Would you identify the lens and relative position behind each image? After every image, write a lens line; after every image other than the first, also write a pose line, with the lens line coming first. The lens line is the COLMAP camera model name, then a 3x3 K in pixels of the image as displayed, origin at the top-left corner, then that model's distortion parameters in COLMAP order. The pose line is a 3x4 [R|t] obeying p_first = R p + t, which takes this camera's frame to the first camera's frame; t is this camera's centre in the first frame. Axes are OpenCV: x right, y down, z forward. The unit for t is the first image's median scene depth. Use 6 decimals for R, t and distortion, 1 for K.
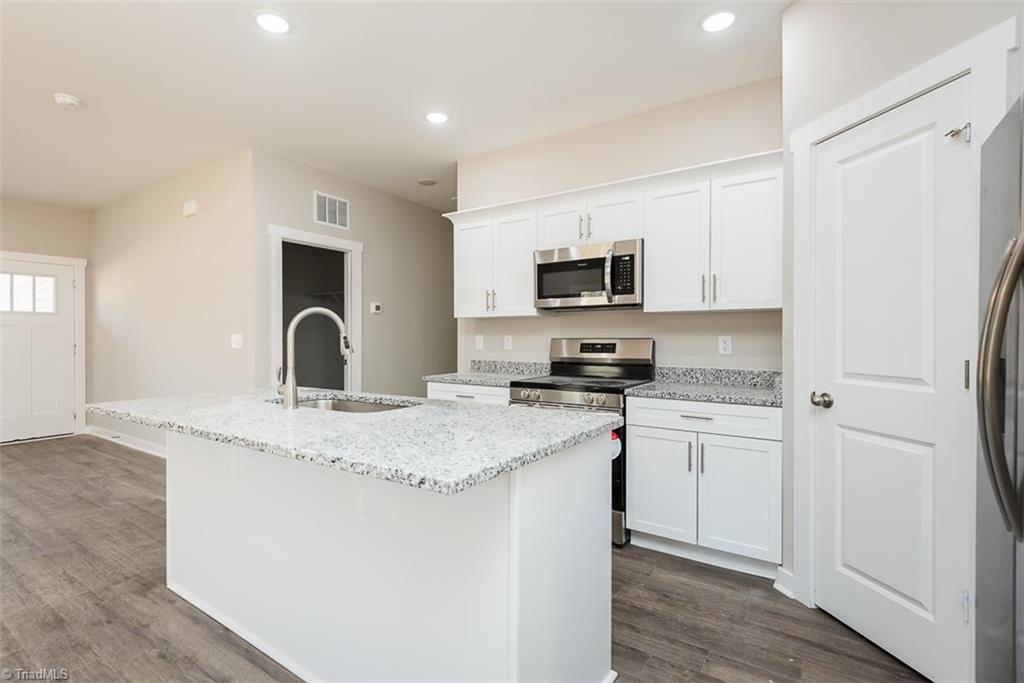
lens RADIAL K [[487.3, 0, 506.1], [0, 487.3, 339.7], [0, 0, 1]] dist [0.016052, -0.004899]
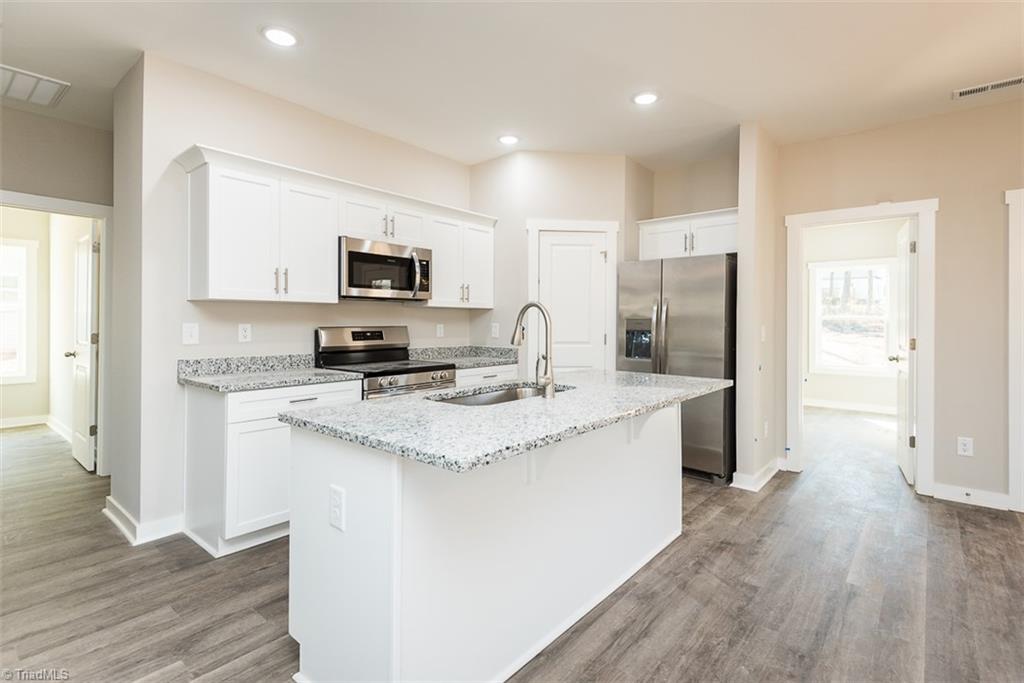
lens RADIAL K [[487.3, 0, 525.7], [0, 487.3, 324.0], [0, 0, 1]] dist [0.016052, -0.004899]
pose [[0.067735, -0.001185, 0.997703, -0.973595], [0.003627, 0.999993, 0.000941, -0.009818], [-0.997697, 0.003555, 0.067739, 0.643210]]
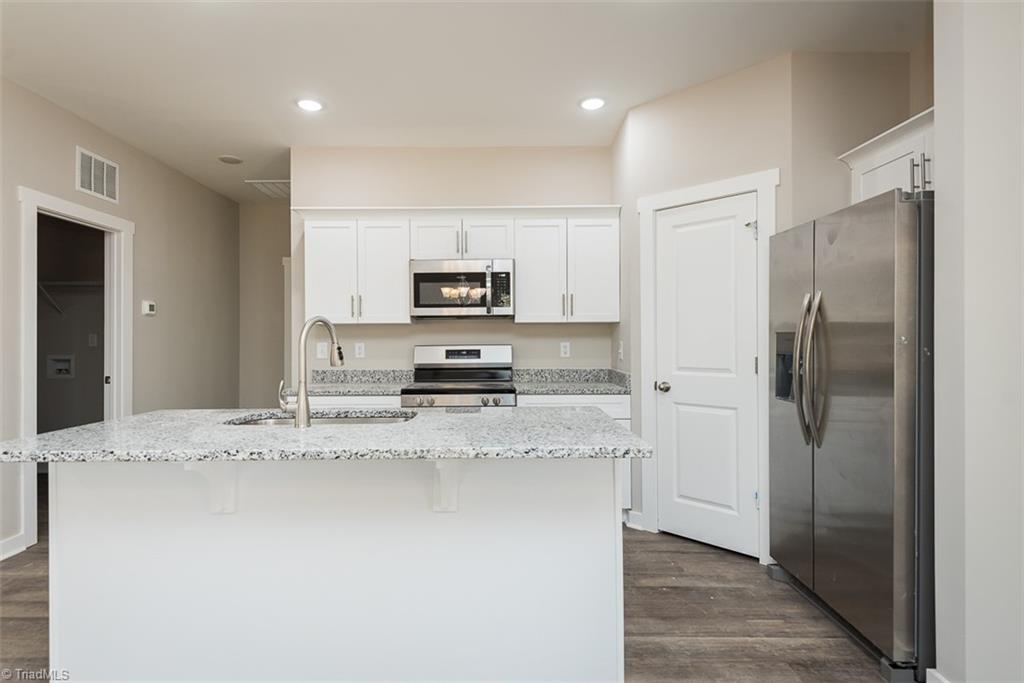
lens RADIAL K [[528.8, 0, 493.2], [0, 528.8, 342.2], [0, 0, 1]] dist [0.023831, -0.005889]
pose [[0.827732, -0.006564, 0.561085, -0.465146], [0.008520, 0.999963, -0.000871, -0.008507], [-0.561059, 0.005501, 0.827758, -0.012467]]
